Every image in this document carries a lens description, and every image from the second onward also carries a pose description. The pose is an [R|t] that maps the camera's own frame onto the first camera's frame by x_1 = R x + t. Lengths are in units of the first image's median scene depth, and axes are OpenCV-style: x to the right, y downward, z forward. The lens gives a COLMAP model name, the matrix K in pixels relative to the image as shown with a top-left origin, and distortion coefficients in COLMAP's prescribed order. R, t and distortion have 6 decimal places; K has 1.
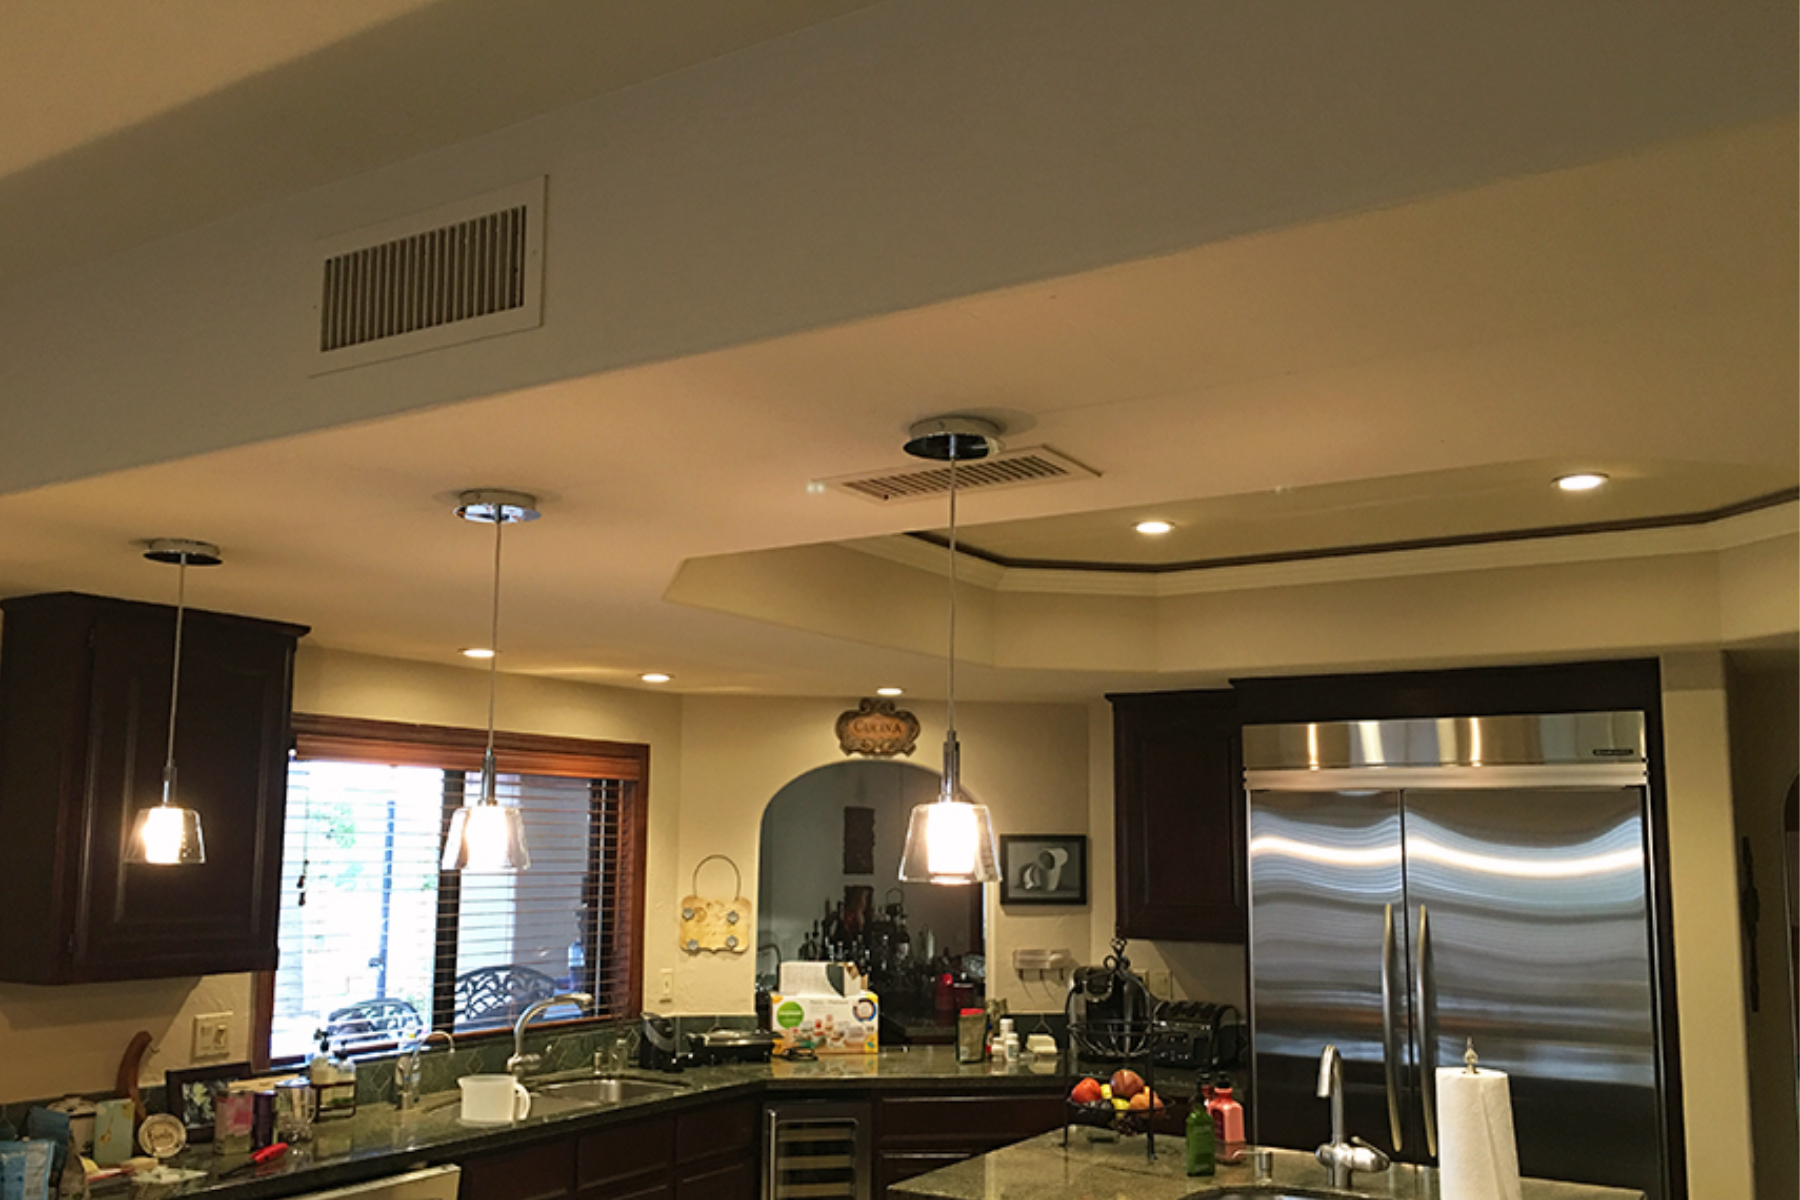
lens RADIAL K [[1603.3, 0, 893.3], [0, 1603.3, 610.6], [0, 0, 1]] dist [0.060794, -0.054143]
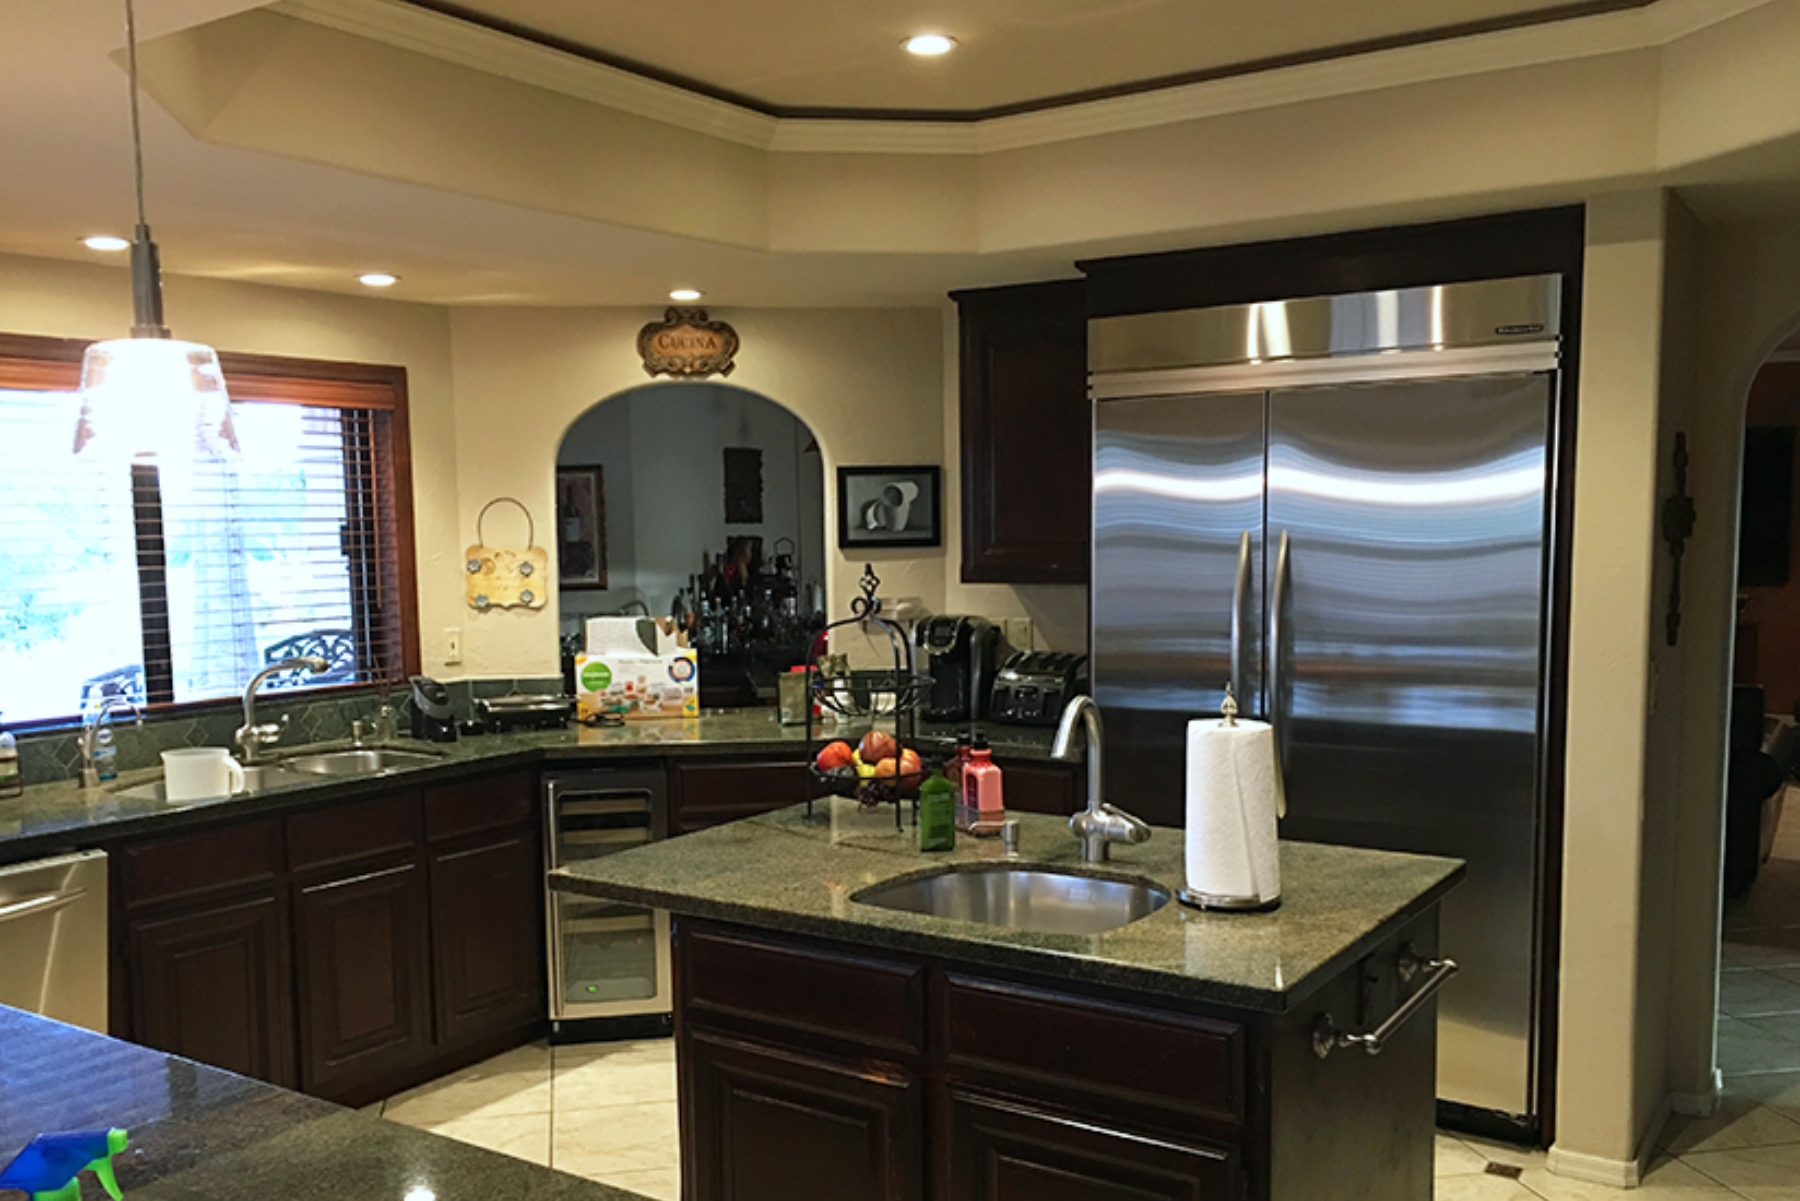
lens RADIAL K [[1603.3, 0, 964.0], [0, 1603.3, 663.9], [0, 0, 1]] dist [0.060794, -0.054143]
pose [[0.999078, -0.018999, -0.038493, 0.183388], [0.027491, 0.971893, 0.233811, 0.049198], [0.032969, -0.234654, 0.971520, 0.171091]]
